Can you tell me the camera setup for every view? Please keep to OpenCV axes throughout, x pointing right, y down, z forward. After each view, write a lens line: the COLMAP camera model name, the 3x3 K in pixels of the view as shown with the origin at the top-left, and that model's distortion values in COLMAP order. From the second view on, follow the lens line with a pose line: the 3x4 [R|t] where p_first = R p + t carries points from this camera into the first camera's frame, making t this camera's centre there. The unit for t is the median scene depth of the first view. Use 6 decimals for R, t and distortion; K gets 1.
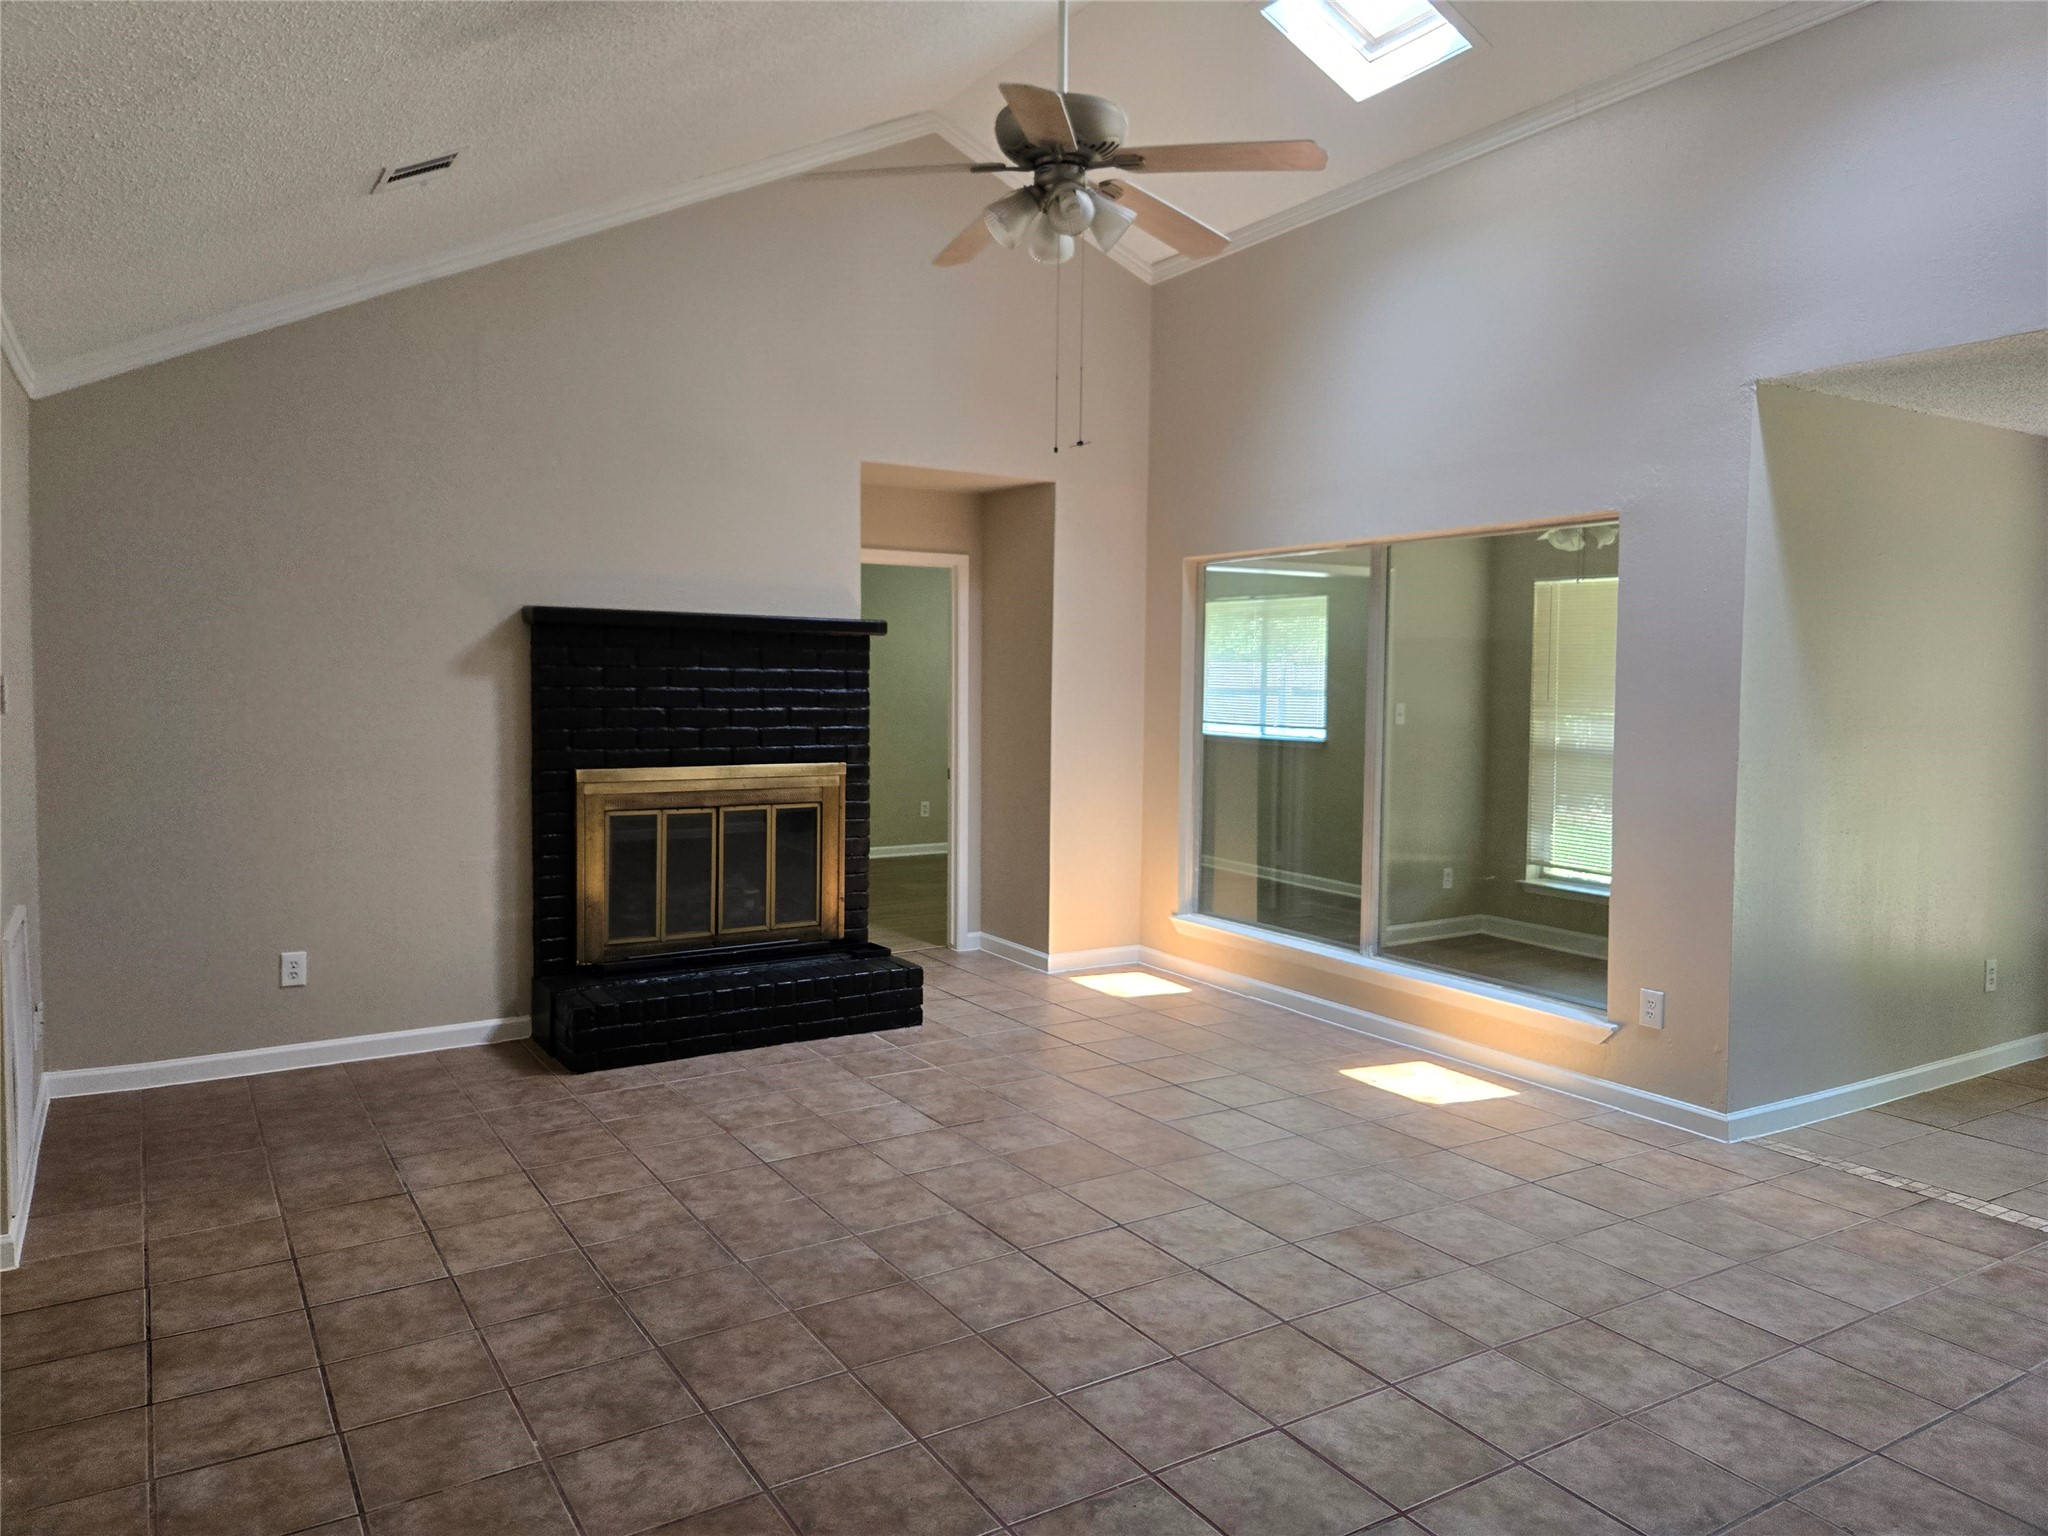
lens RADIAL K [[1340.6, 0, 996.4], [0, 1340.6, 743.9], [0, 0, 1]] dist [0.072188, -0.055957]
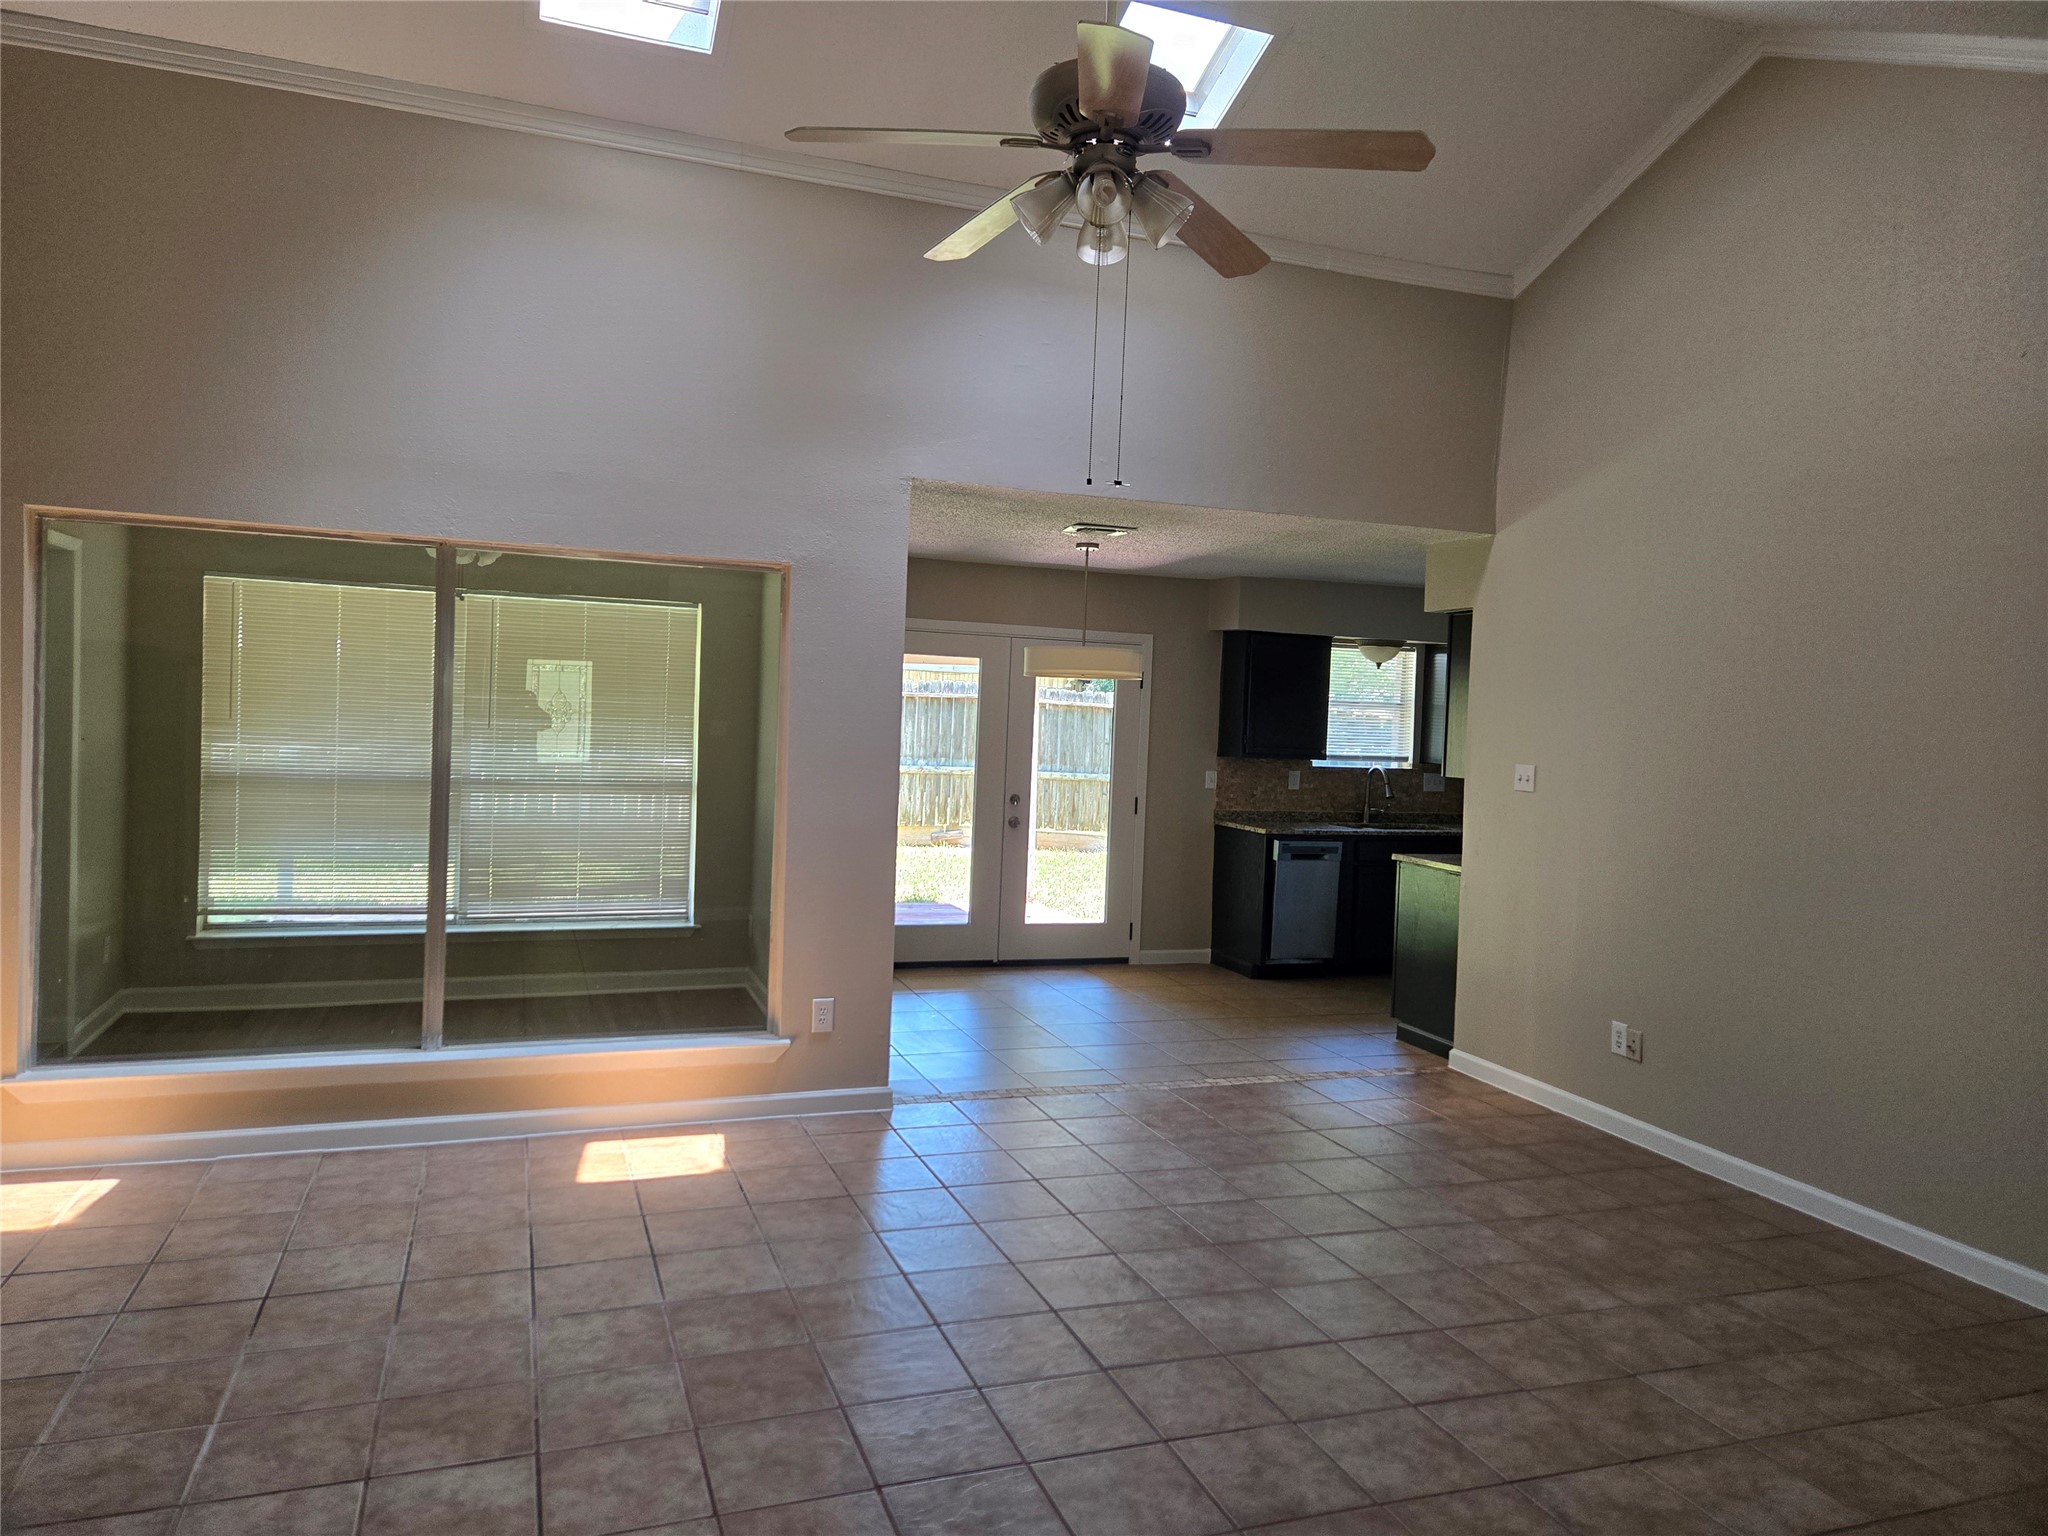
lens RADIAL K [[1340.6, 0, 996.4], [0, 1340.6, 743.9], [0, 0, 1]] dist [0.072188, -0.055957]
pose [[0.228167, -0.025347, 0.973292, -0.587018], [0.013434, 0.999648, 0.022884, -0.054604], [-0.973529, 0.007854, 0.228427, 0.638151]]
